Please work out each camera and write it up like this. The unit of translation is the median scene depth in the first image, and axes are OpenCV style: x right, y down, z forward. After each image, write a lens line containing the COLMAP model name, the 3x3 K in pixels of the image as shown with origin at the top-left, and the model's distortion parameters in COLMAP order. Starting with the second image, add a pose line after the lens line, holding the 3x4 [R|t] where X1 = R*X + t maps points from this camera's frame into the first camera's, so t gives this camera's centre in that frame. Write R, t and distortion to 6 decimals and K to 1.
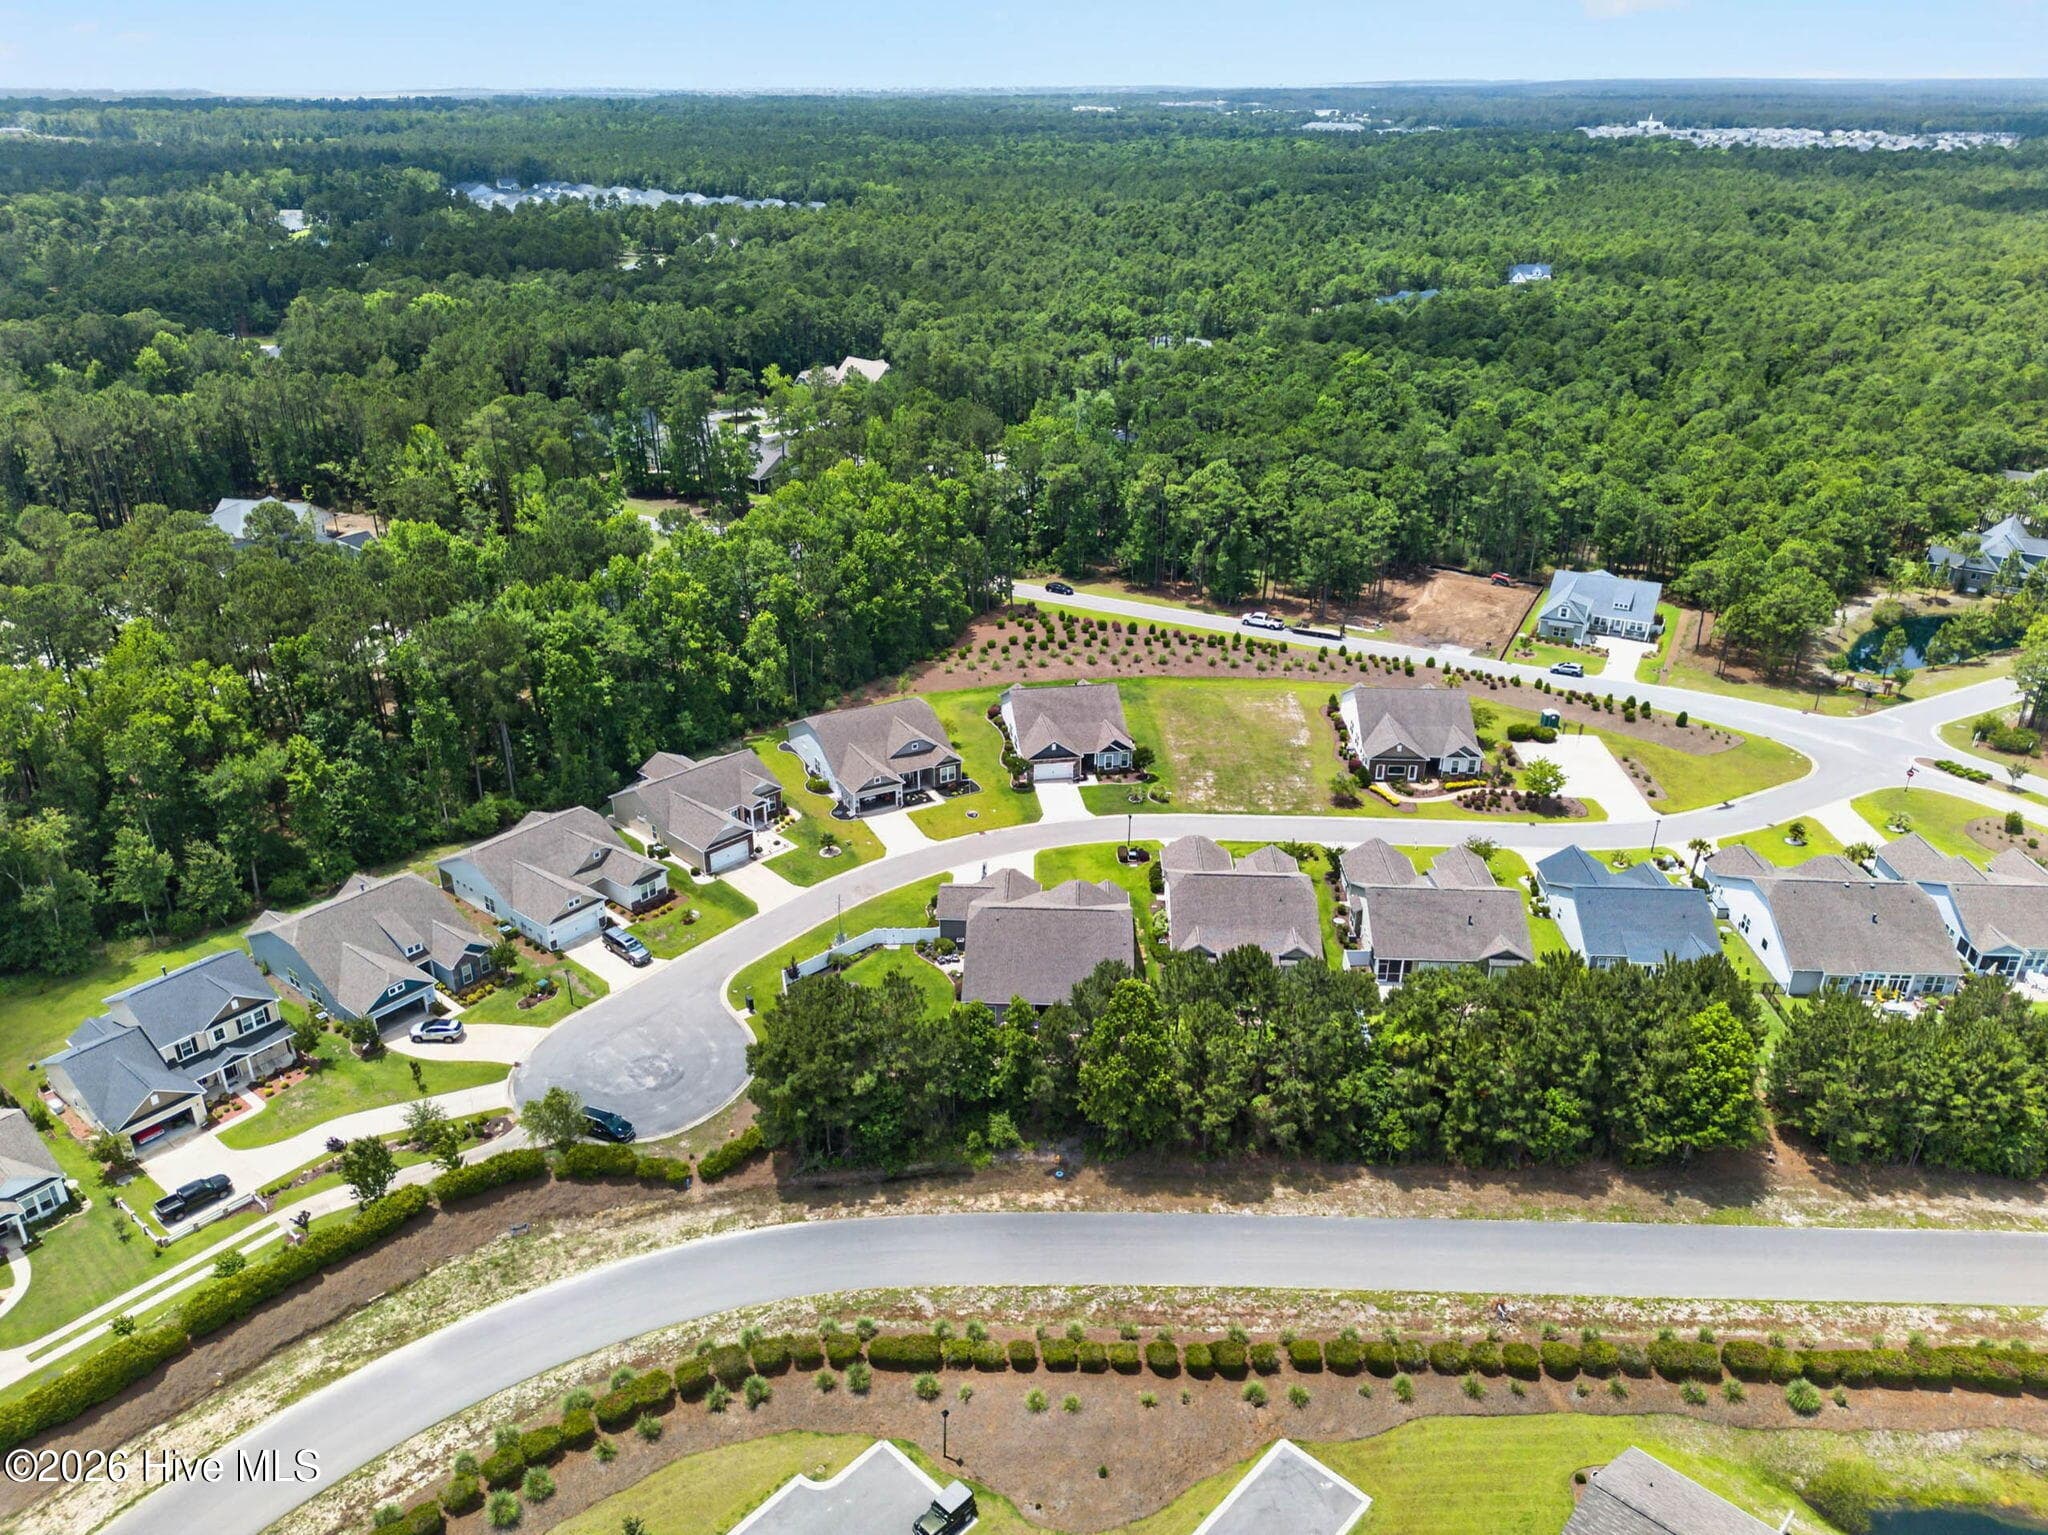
lens RADIAL K [[1483.6, 0, 1004.6], [0, 1483.6, 779.3], [0, 0, 1]] dist [0.028426, -0.000881]
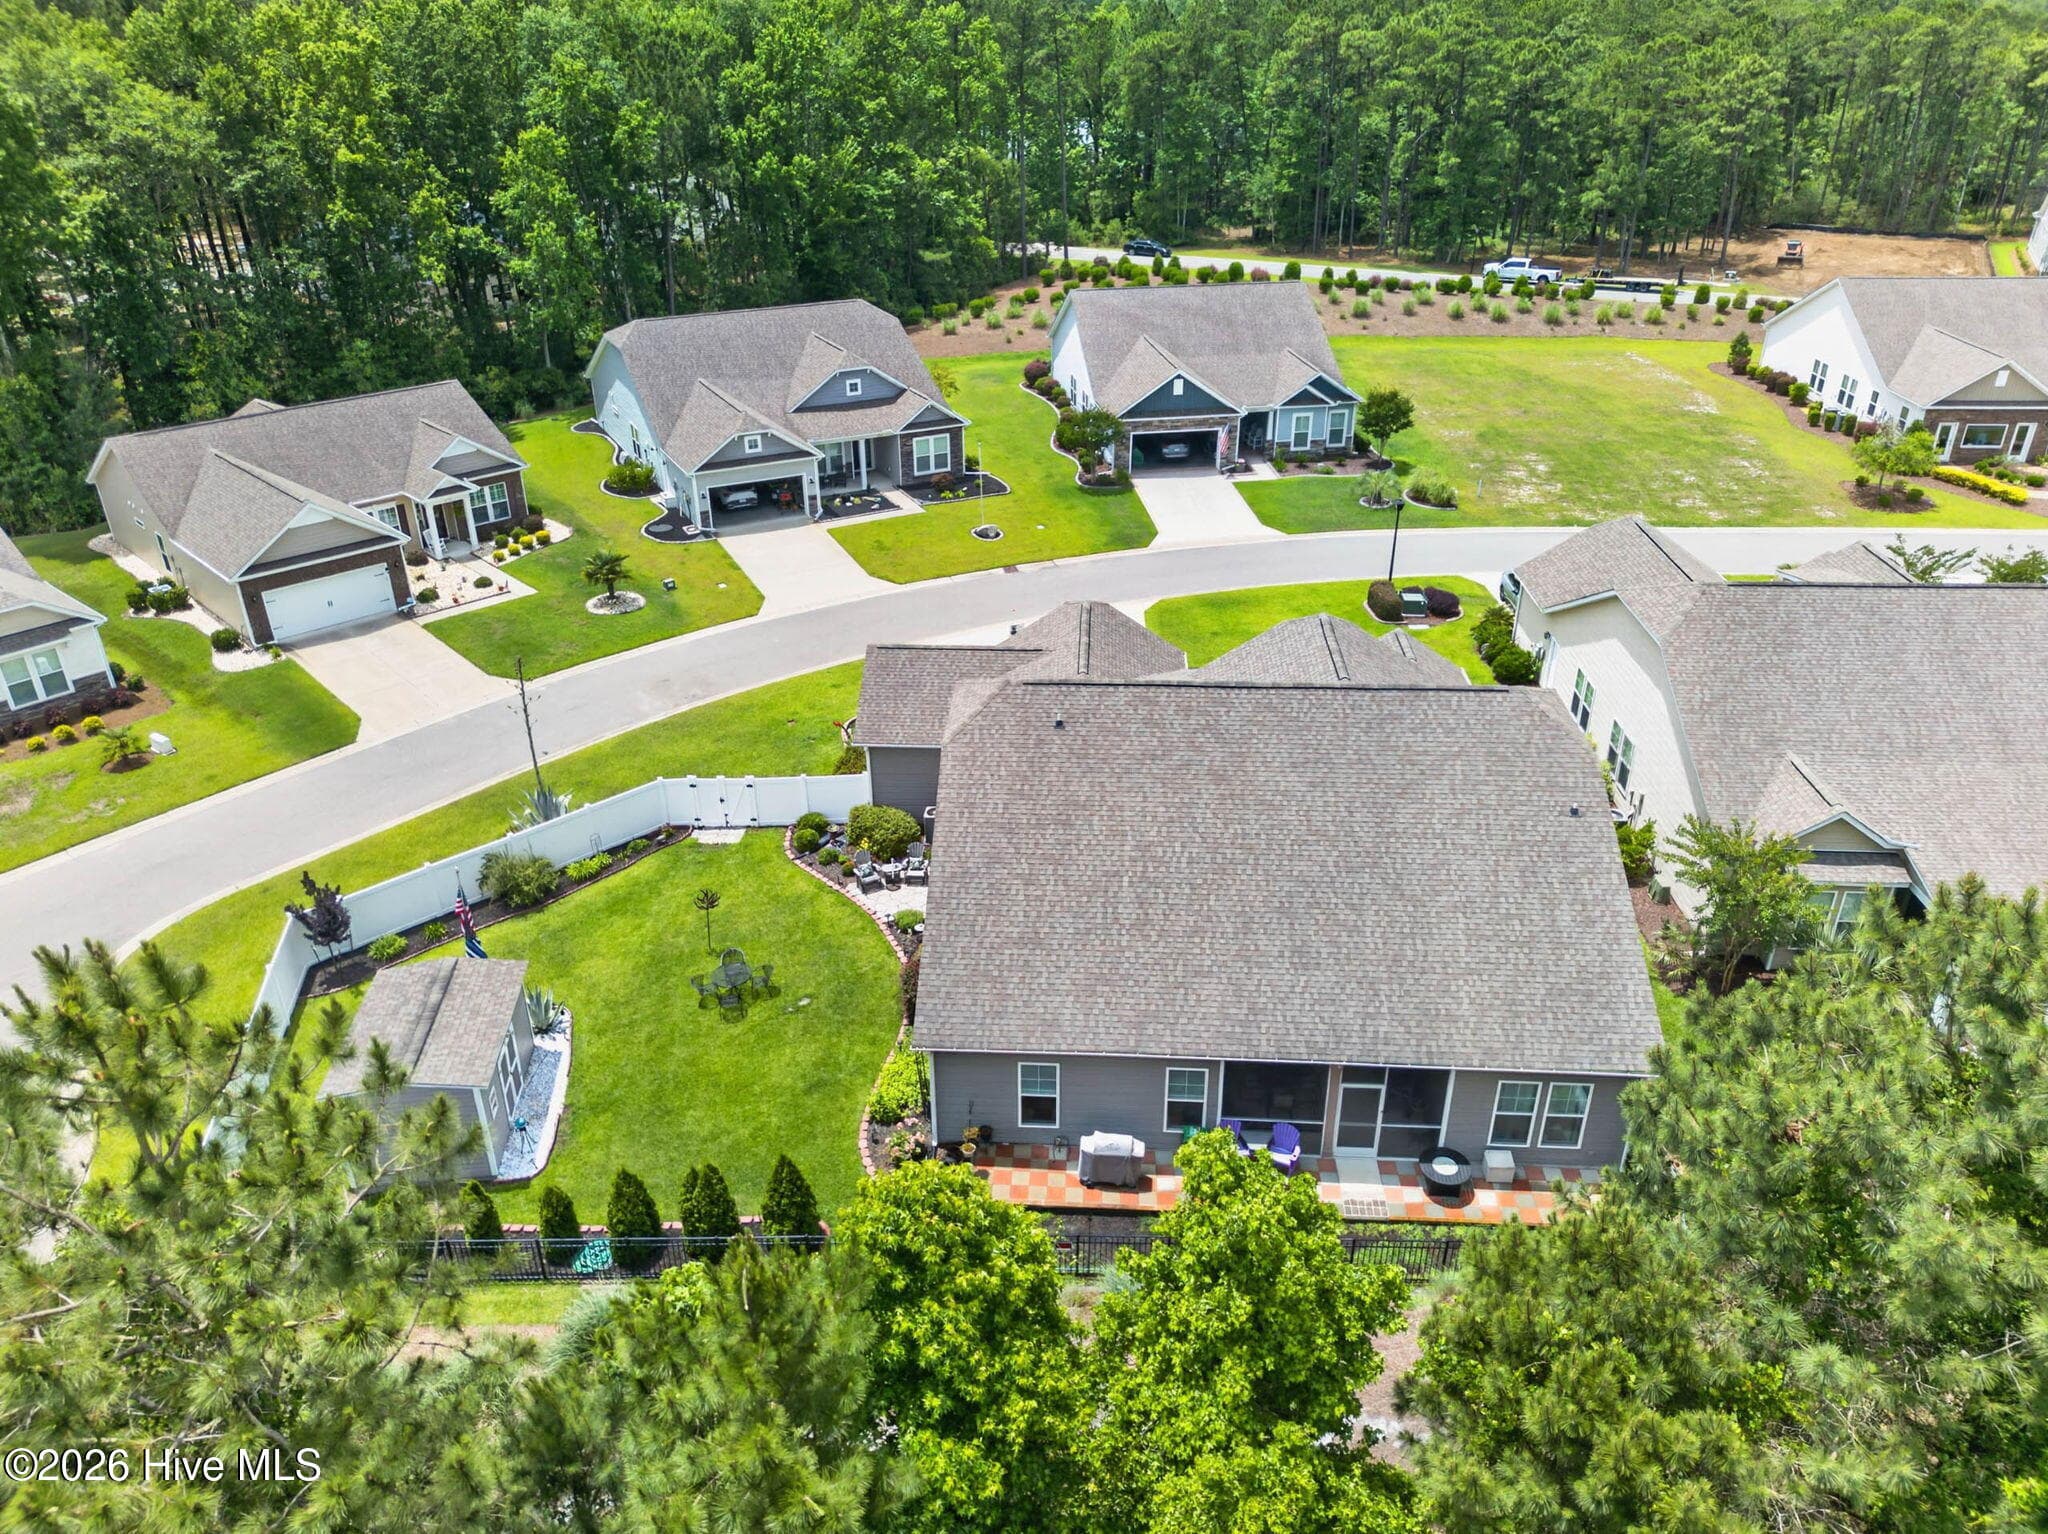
lens RADIAL K [[1483.6, 0, 1027.3], [0, 1483.6, 759.3], [0, 0, 1]] dist [0.028426, -0.000881]
pose [[0.999949, -0.000523, -0.010089, -0.006168], [0.000864, 0.999428, 0.033806, 0.072046], [0.010065, -0.033813, 0.999377, 0.577082]]
